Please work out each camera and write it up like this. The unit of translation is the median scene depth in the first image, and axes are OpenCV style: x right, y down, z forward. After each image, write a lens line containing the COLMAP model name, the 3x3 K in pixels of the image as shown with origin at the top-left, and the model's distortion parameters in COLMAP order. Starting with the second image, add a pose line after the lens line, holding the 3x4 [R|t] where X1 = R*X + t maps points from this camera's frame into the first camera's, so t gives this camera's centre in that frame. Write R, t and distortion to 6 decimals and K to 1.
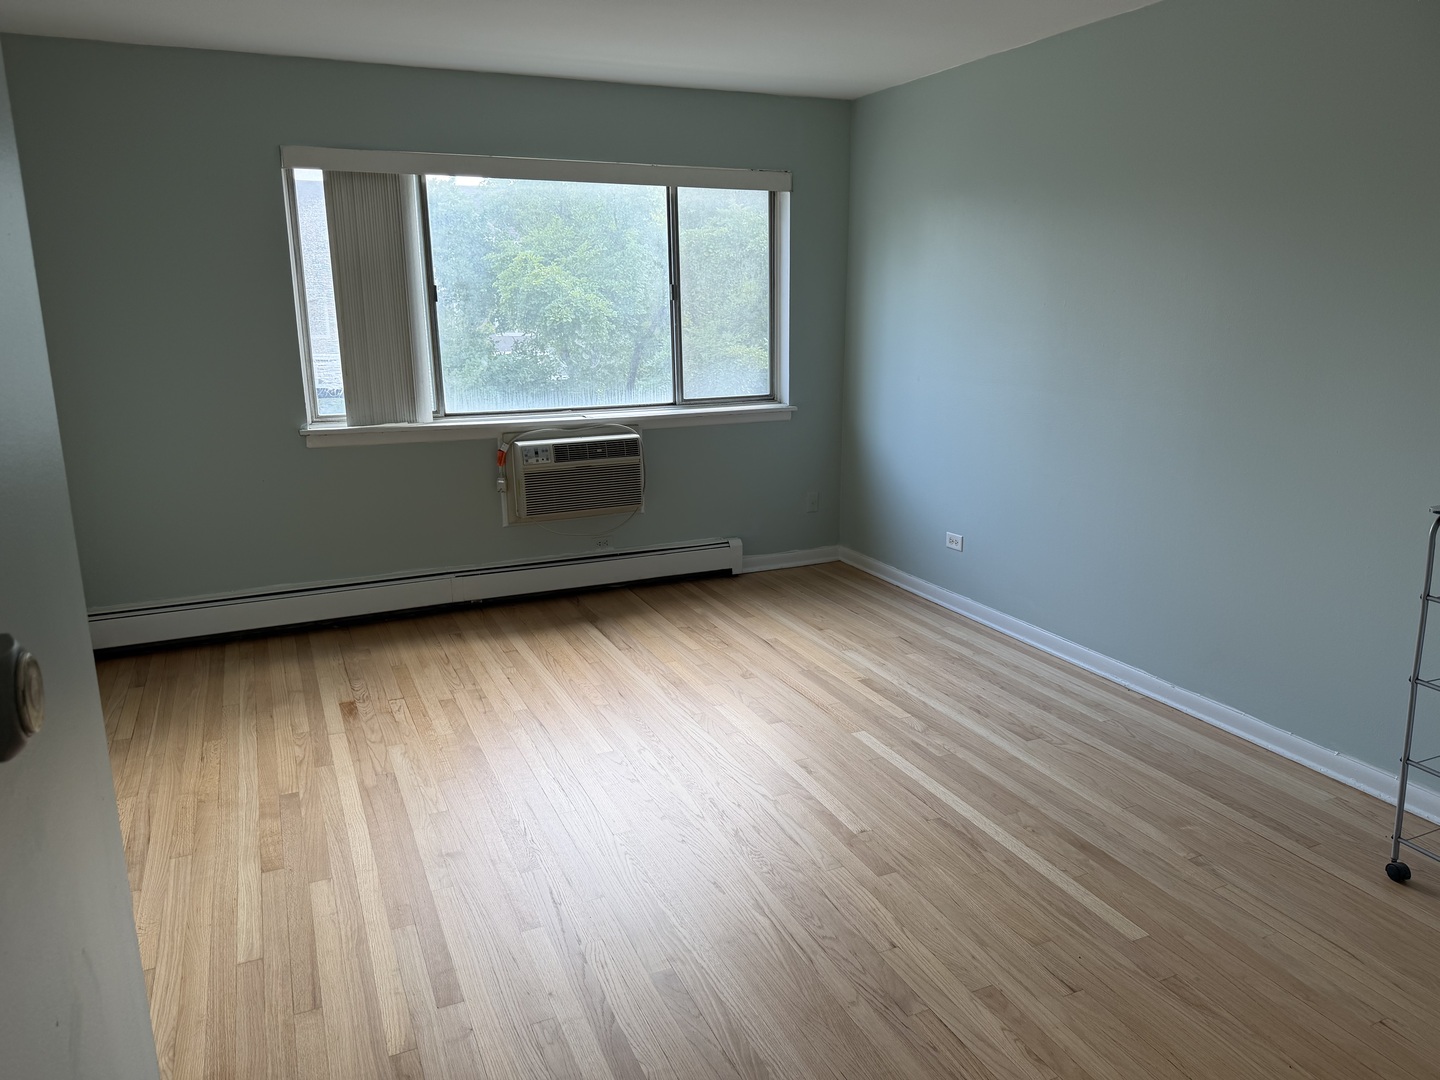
lens RADIAL K [[1005.7, 0, 720.0], [0, 1005.7, 540.0], [0, 0, 1]] dist [0.095742, -0.121101]
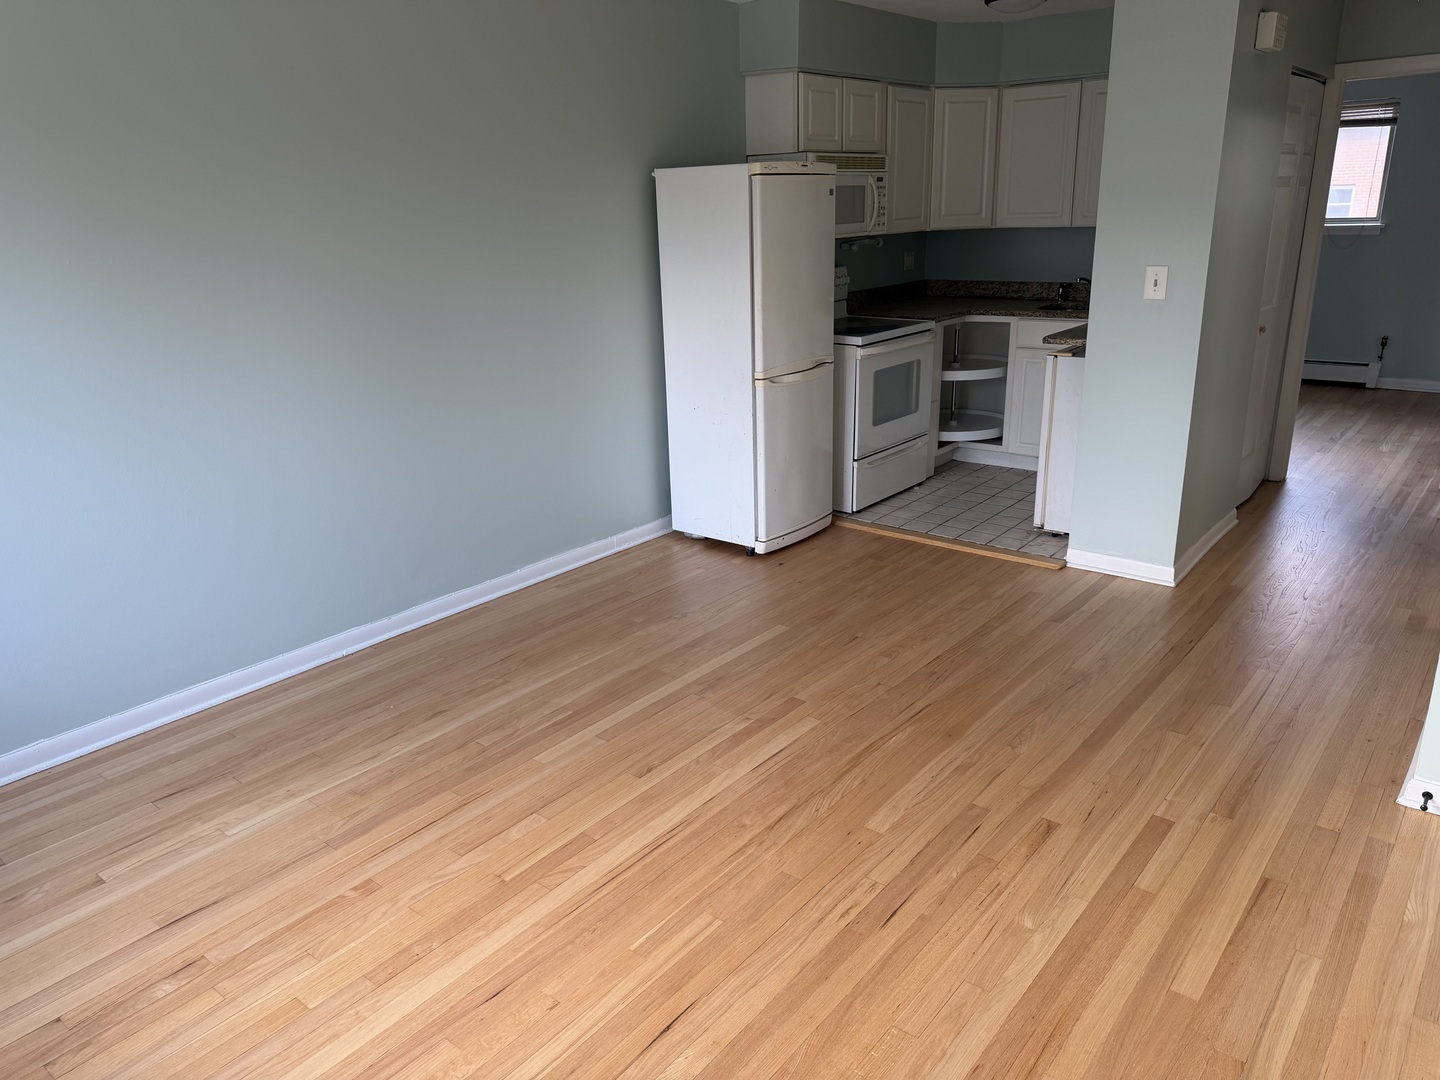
lens RADIAL K [[1005.5, 0, 720.0], [0, 1005.5, 540.0], [0, 0, 1]] dist [0.114995, -0.166088]
pose [[-0.441722, -0.264721, 0.857207, -0.630459], [0.241386, 0.885173, 0.397745, -0.284283], [-0.864069, 0.382610, -0.327101, 1.108856]]
